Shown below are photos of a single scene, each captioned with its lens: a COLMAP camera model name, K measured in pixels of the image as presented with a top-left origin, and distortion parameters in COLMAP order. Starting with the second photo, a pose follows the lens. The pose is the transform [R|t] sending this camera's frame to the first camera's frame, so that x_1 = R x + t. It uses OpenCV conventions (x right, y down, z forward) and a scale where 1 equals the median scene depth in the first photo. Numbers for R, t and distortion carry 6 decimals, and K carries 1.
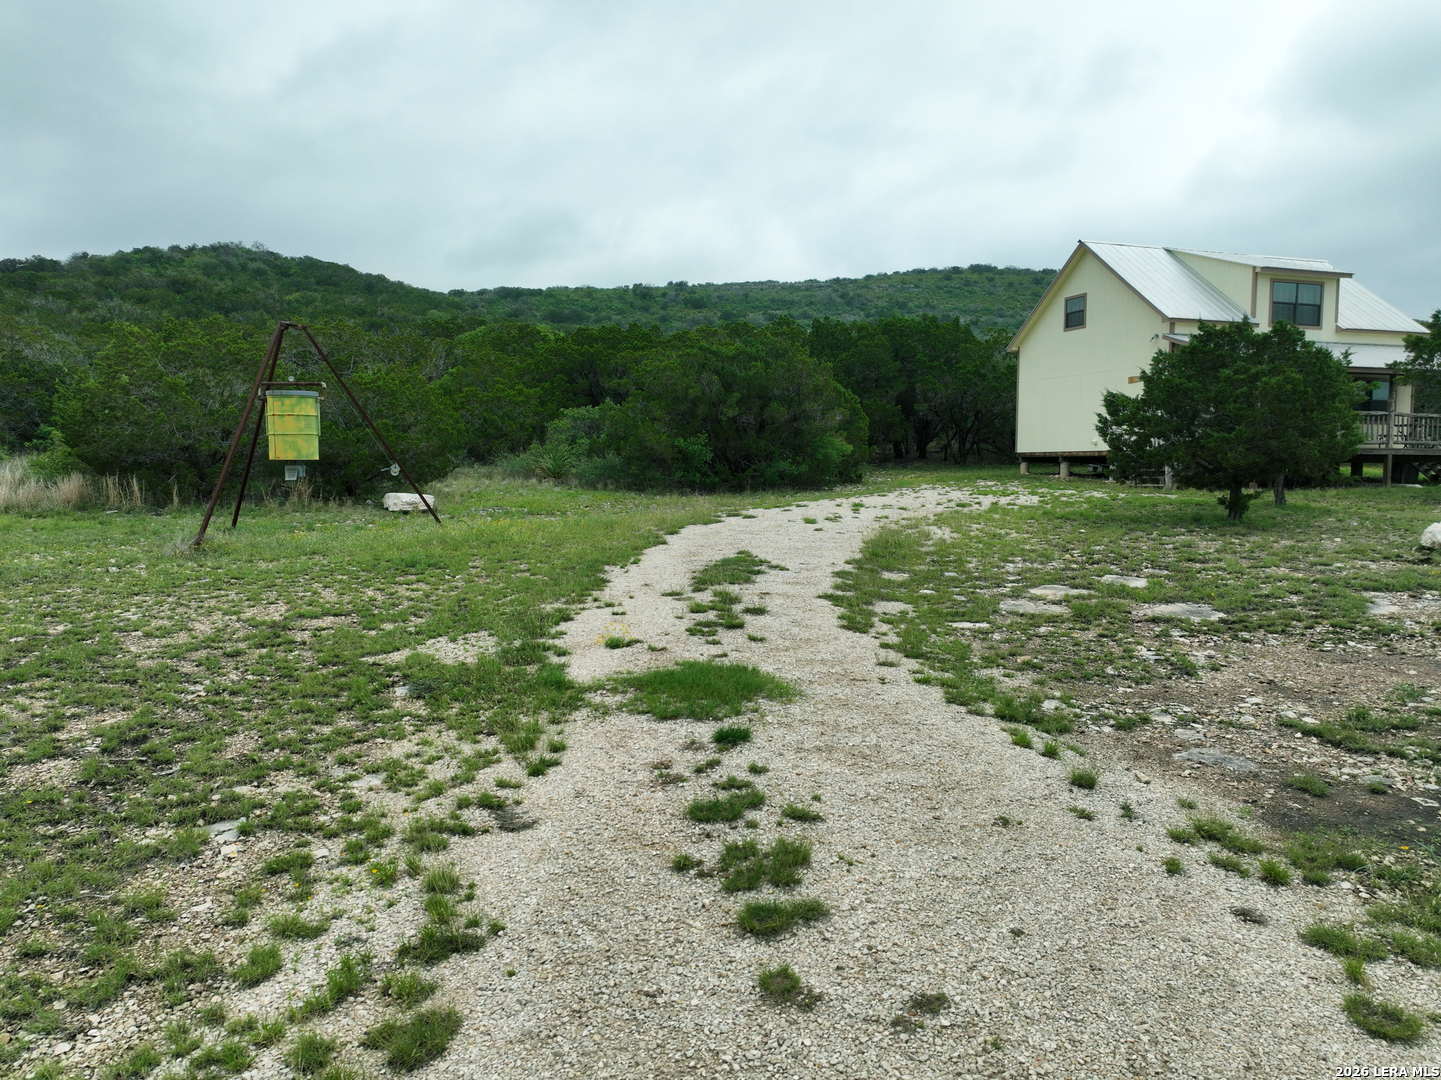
lens RADIAL K [[1012.1, 0, 720.5], [0, 1012.1, 540.0], [0, 0, 1]] dist [-0.000470, 0.000241]
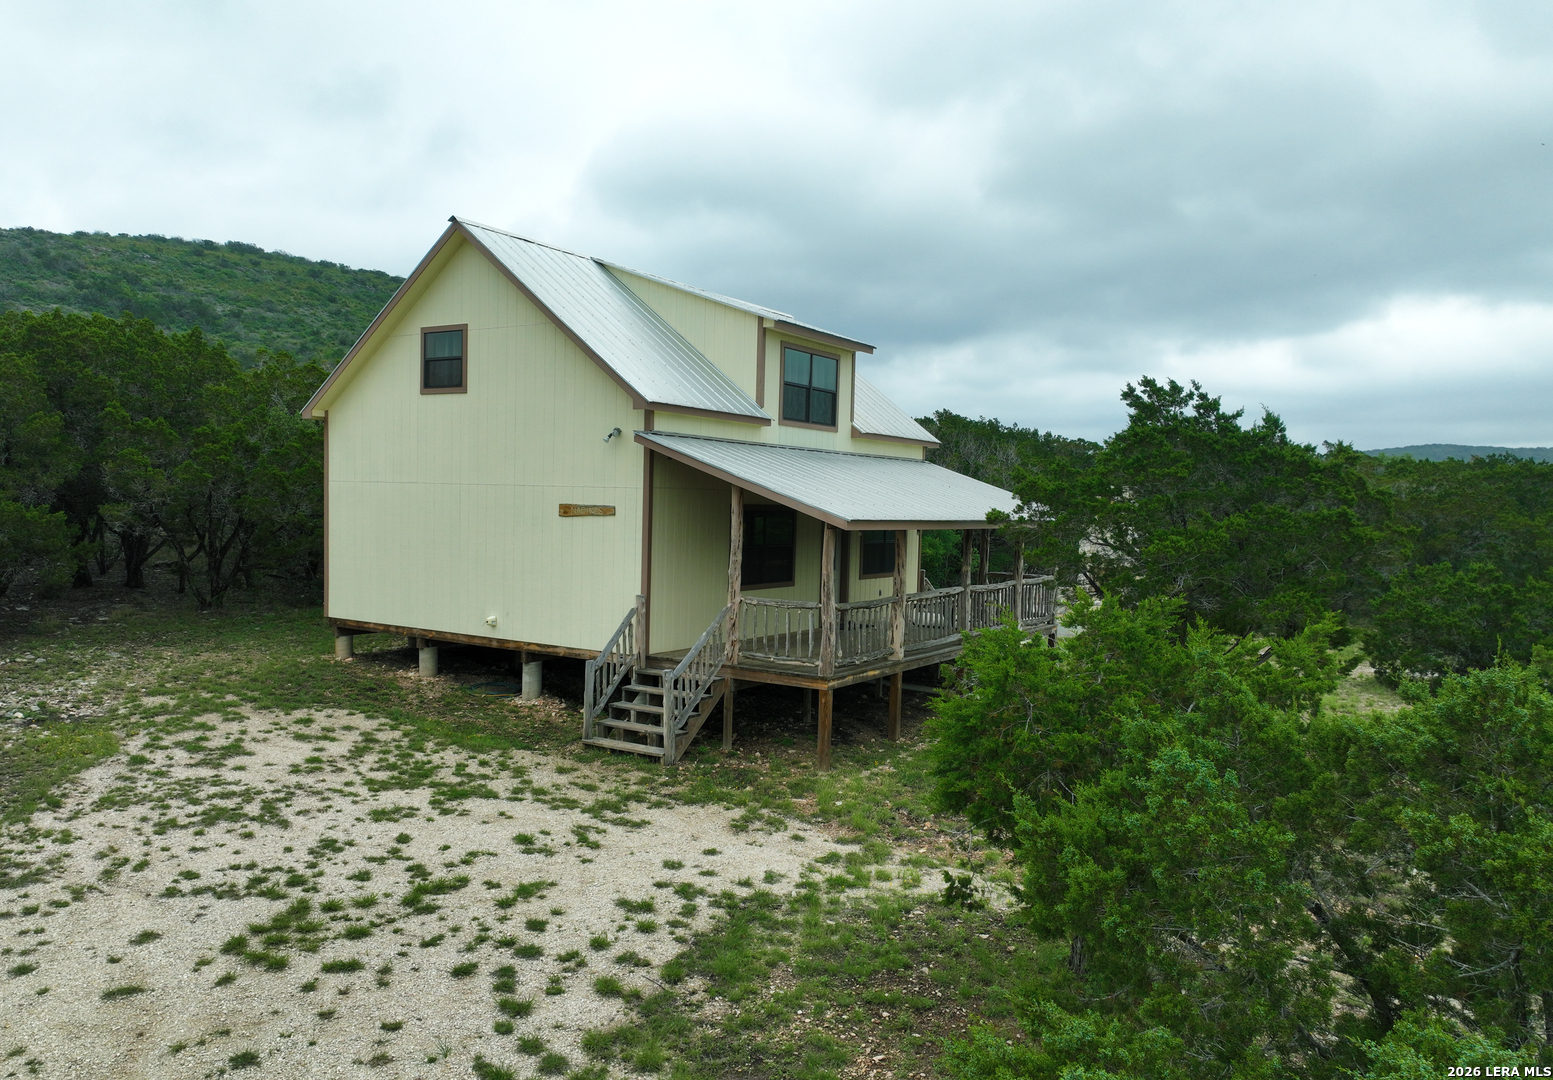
lens RADIAL K [[1147.4, 0, 771.7], [0, 1147.4, 584.1], [0, 0, 1]] dist [-0.008054, 0.036529]
pose [[0.778873, -0.023987, 0.626723, 0.093232], [0.018905, 0.999712, 0.014768, -0.095161], [-0.626897, 0.000346, 0.779102, 0.362113]]
